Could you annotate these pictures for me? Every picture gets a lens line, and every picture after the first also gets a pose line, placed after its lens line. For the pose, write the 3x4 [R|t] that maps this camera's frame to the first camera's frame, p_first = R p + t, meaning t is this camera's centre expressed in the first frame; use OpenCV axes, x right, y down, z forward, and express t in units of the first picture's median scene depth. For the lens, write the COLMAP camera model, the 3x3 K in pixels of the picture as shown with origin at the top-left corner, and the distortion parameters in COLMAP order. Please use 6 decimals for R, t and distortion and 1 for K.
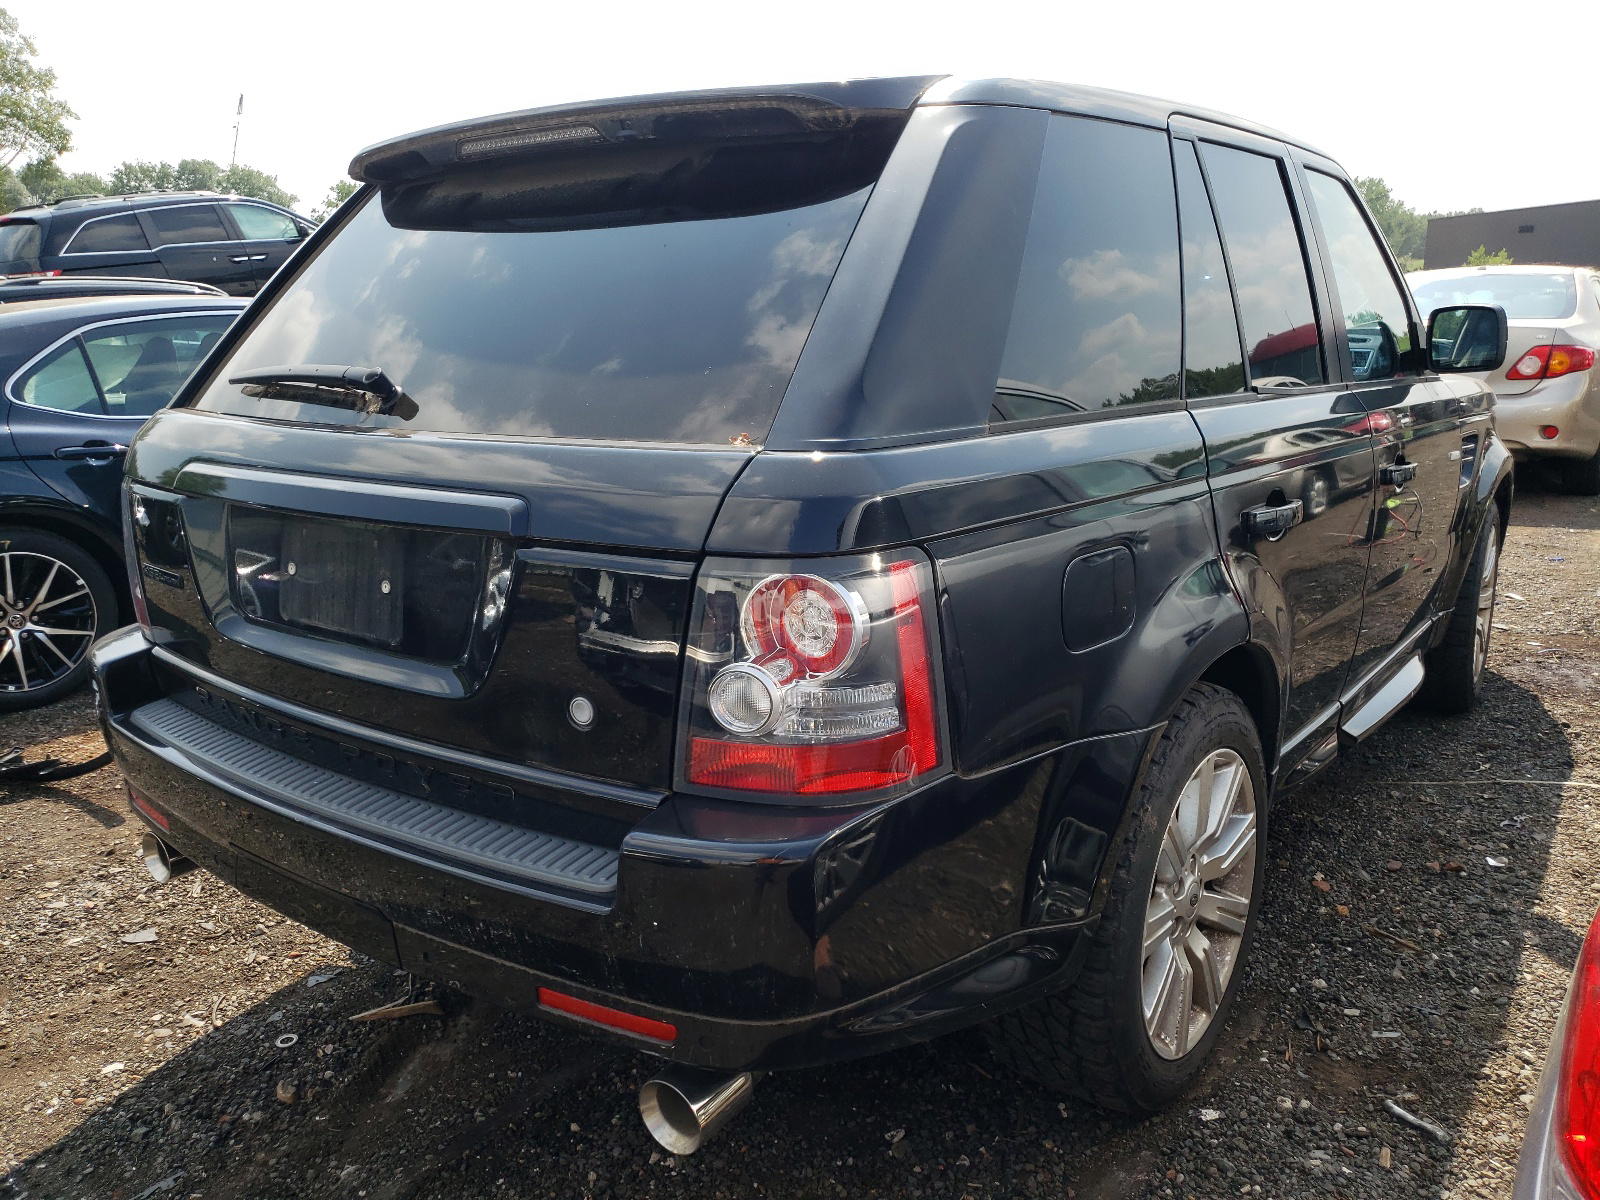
lens RADIAL K [[1211.3, 0, 798.4], [0, 1211.3, 600.3], [0, 0, 1]] dist [-0.011812, 0.000403]
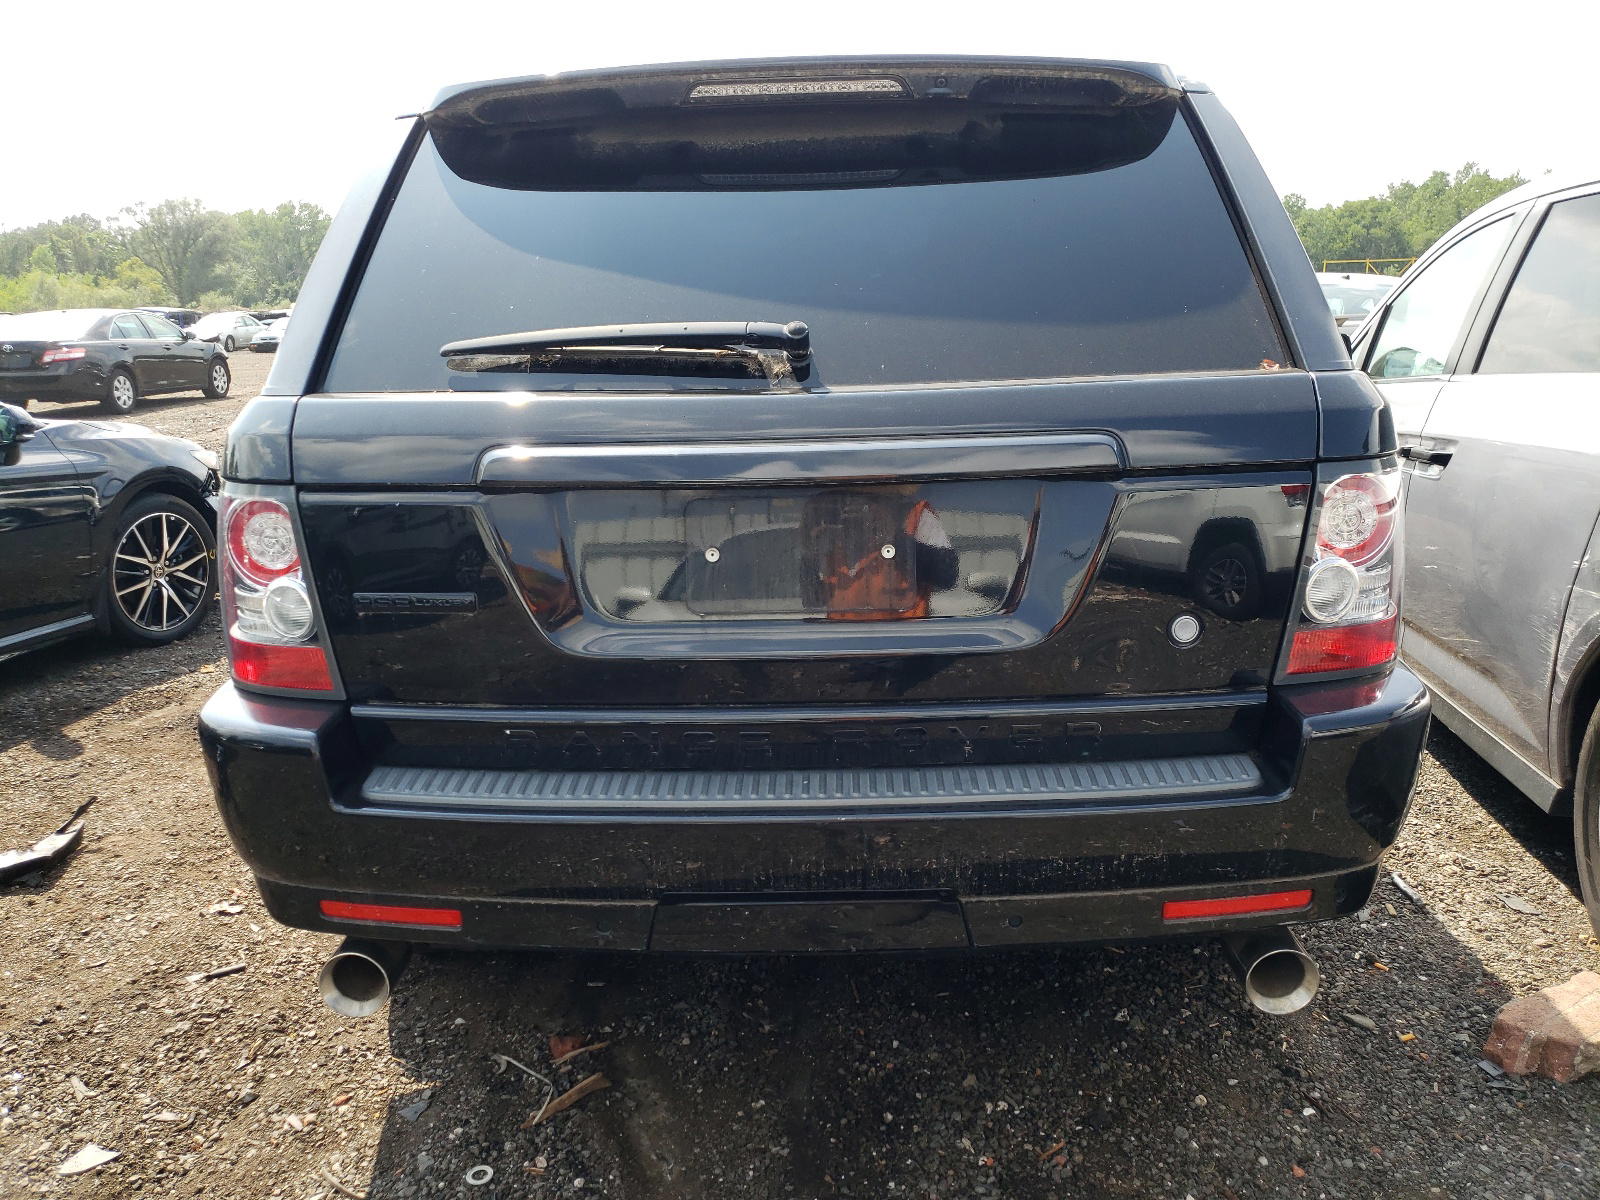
lens RADIAL K [[1211.3, 0, 798.9], [0, 1211.3, 607.7], [0, 0, 1]] dist [-0.011812, 0.000403]
pose [[0.825226, -0.135295, 0.548358, -0.678257], [0.145291, 0.989063, 0.025381, -0.001332], [-0.545795, 0.058726, 0.835858, 0.194976]]
